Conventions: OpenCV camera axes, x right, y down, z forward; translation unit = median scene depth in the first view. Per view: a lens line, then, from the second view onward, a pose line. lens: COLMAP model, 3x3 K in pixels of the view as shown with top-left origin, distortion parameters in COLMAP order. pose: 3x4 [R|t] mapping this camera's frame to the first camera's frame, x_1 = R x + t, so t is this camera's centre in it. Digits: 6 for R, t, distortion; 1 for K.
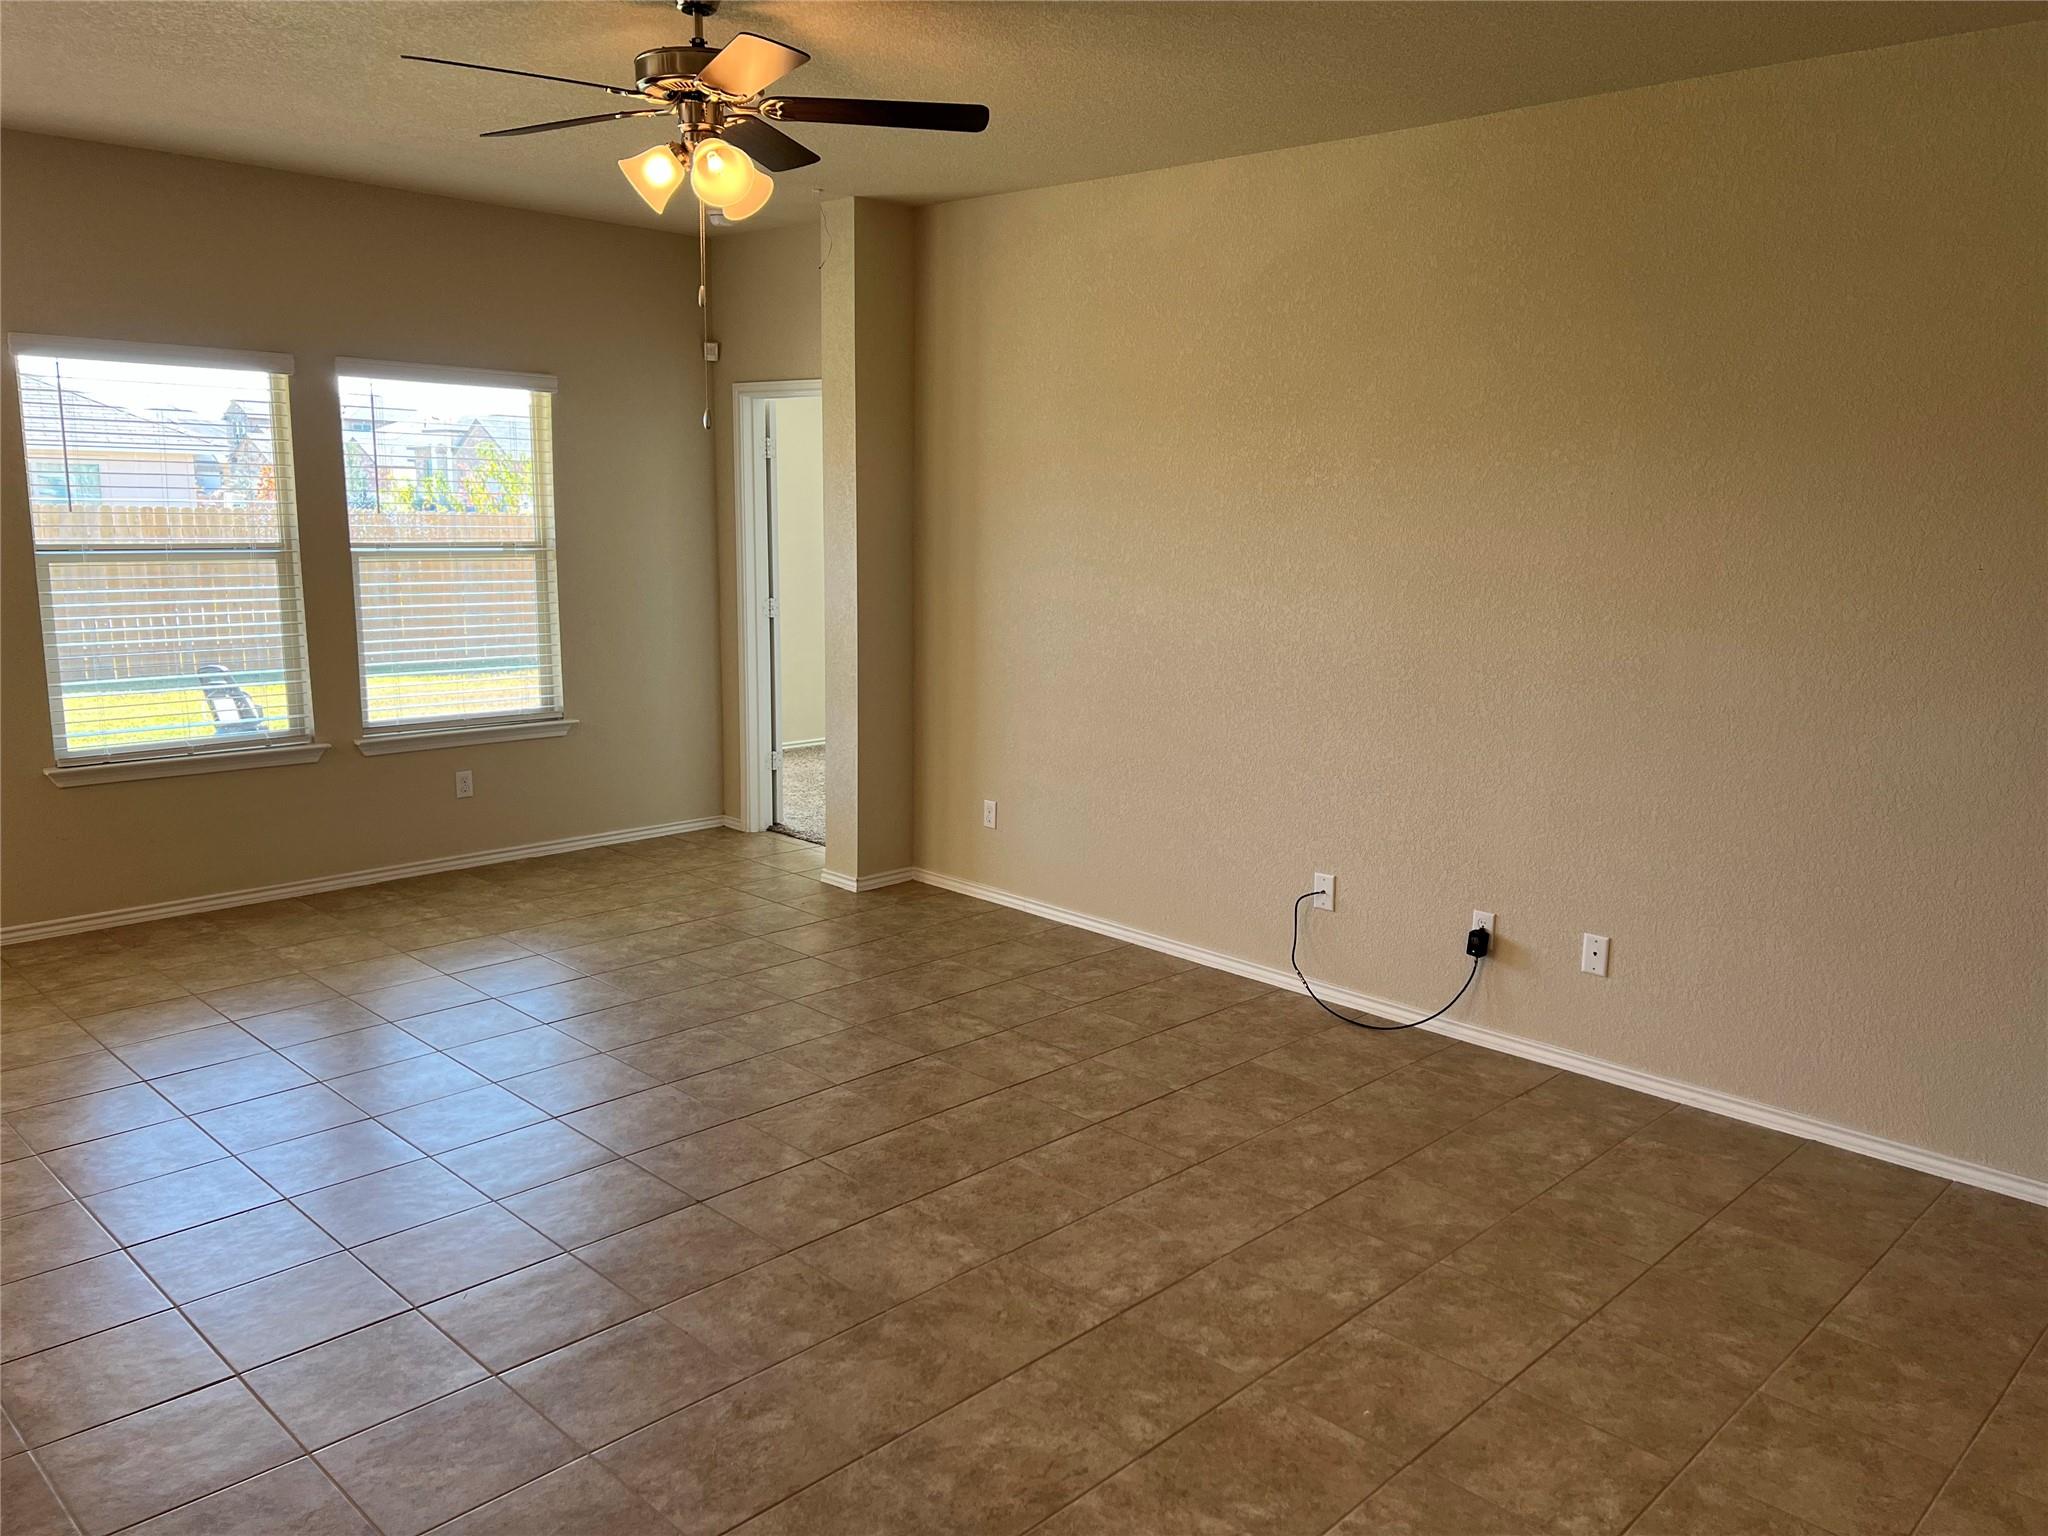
lens RADIAL K [[1539.4, 0, 1040.1], [0, 1539.4, 767.9], [0, 0, 1]] dist [0.057686, -0.062642]
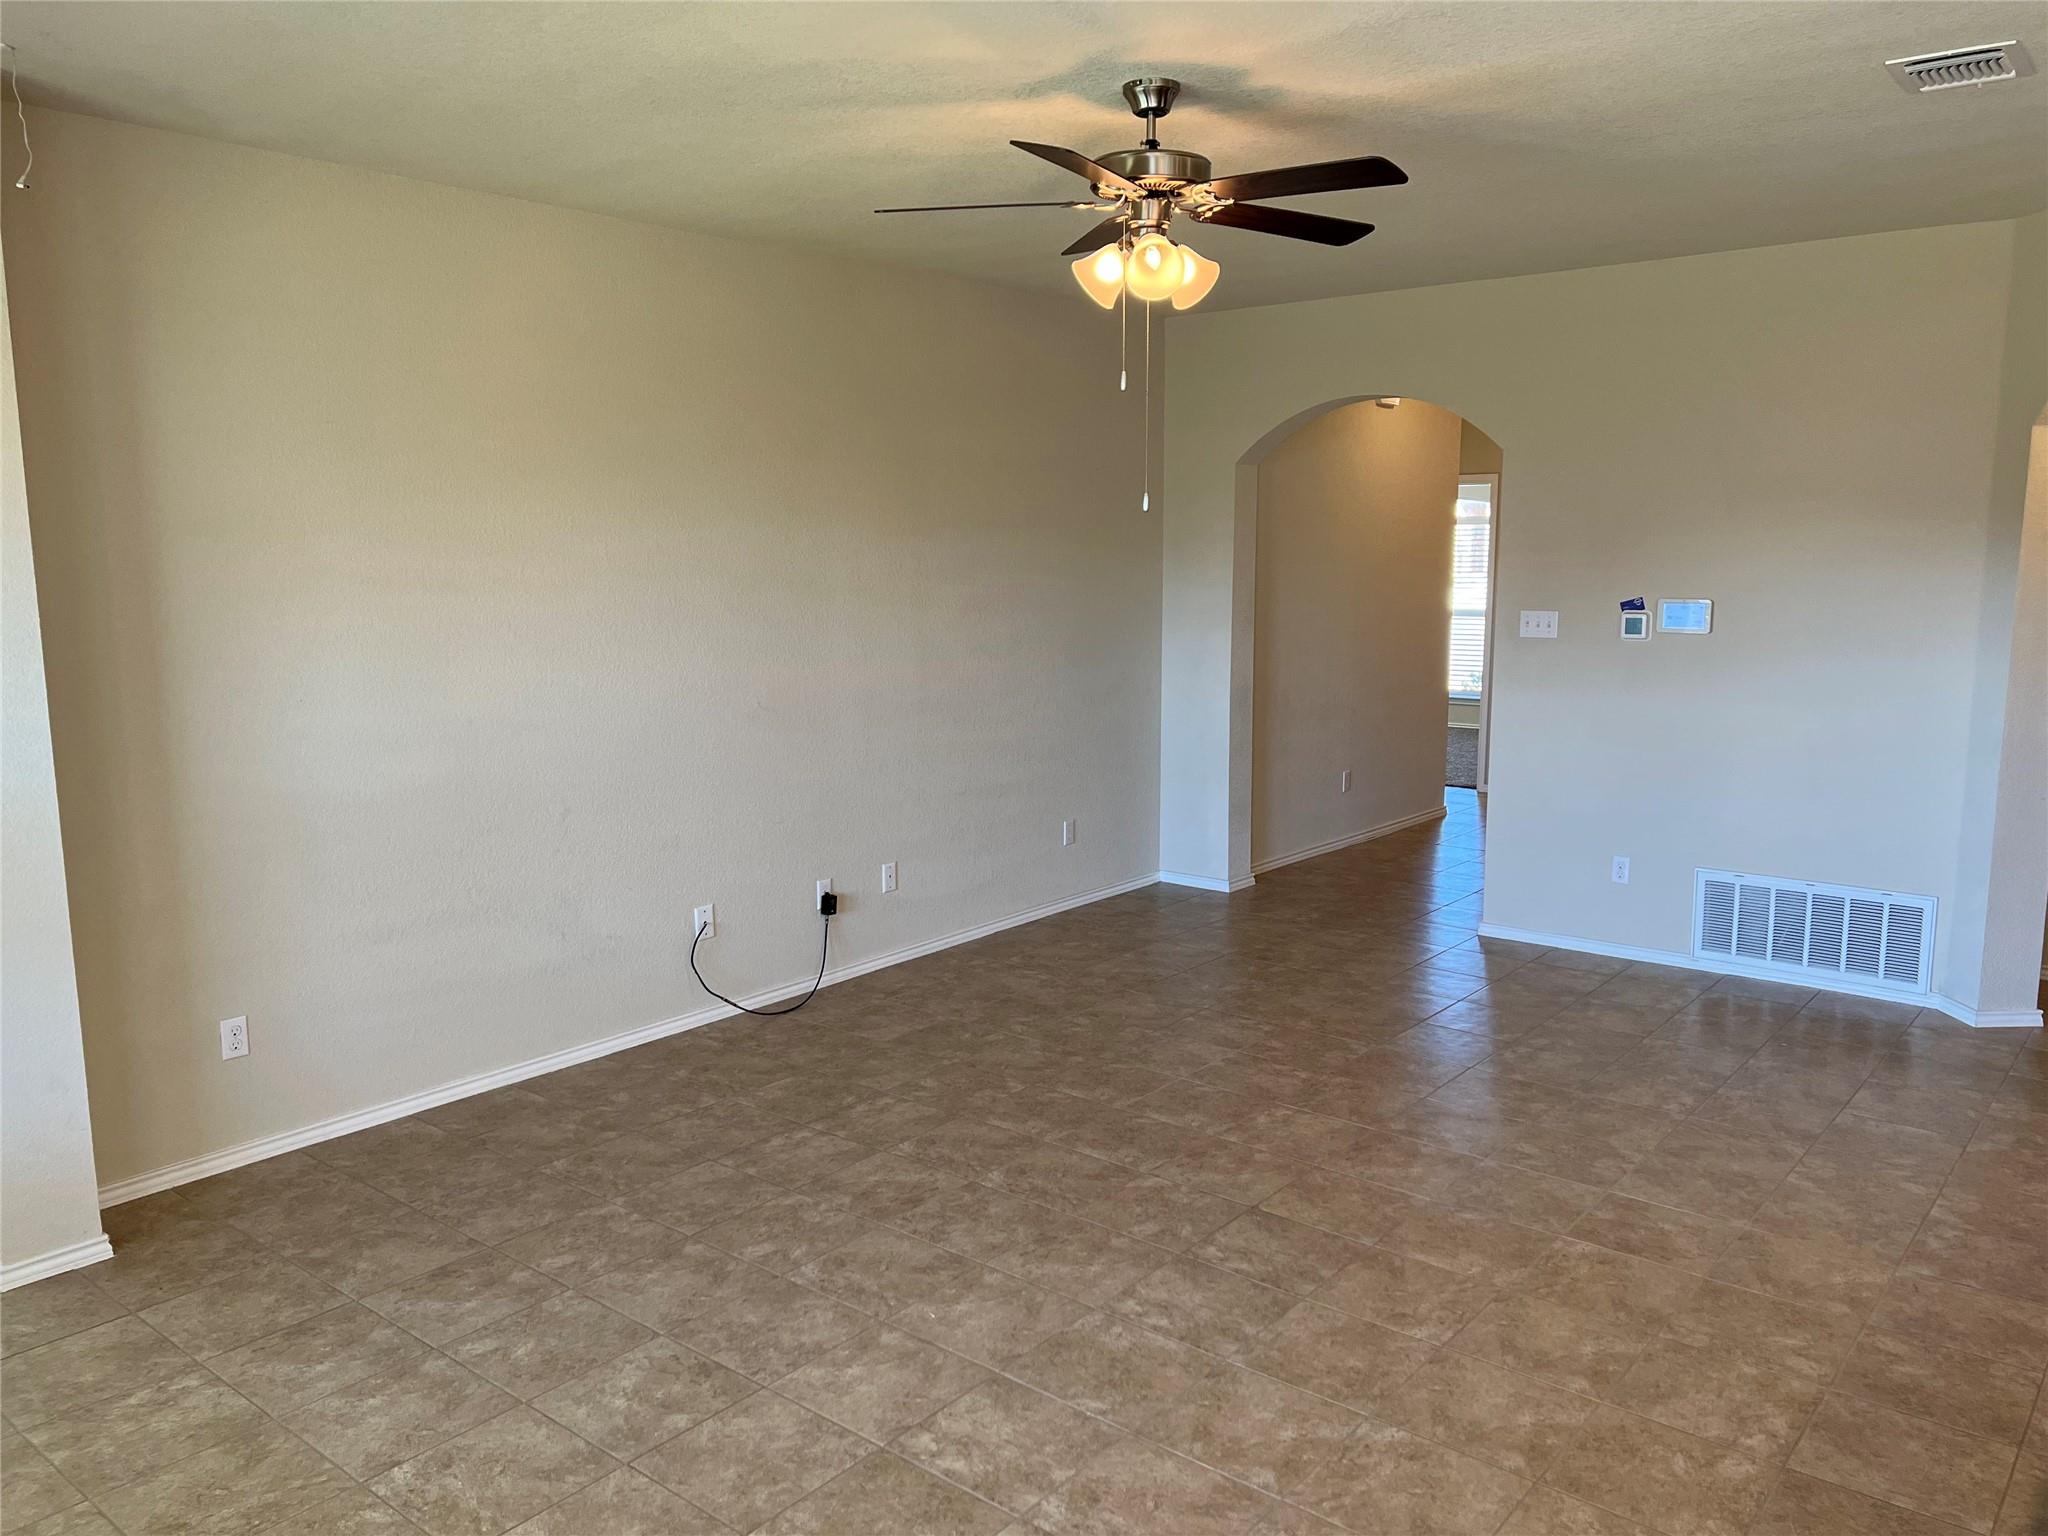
lens RADIAL K [[1539.4, 0, 1042.3], [0, 1539.4, 764.3], [0, 0, 1]] dist [0.057686, -0.062642]
pose [[-0.082163, -0.168496, 0.982272, -1.042520], [0.186506, 0.965593, 0.181236, -0.211405], [-0.979012, 0.198091, -0.047911, 0.962049]]
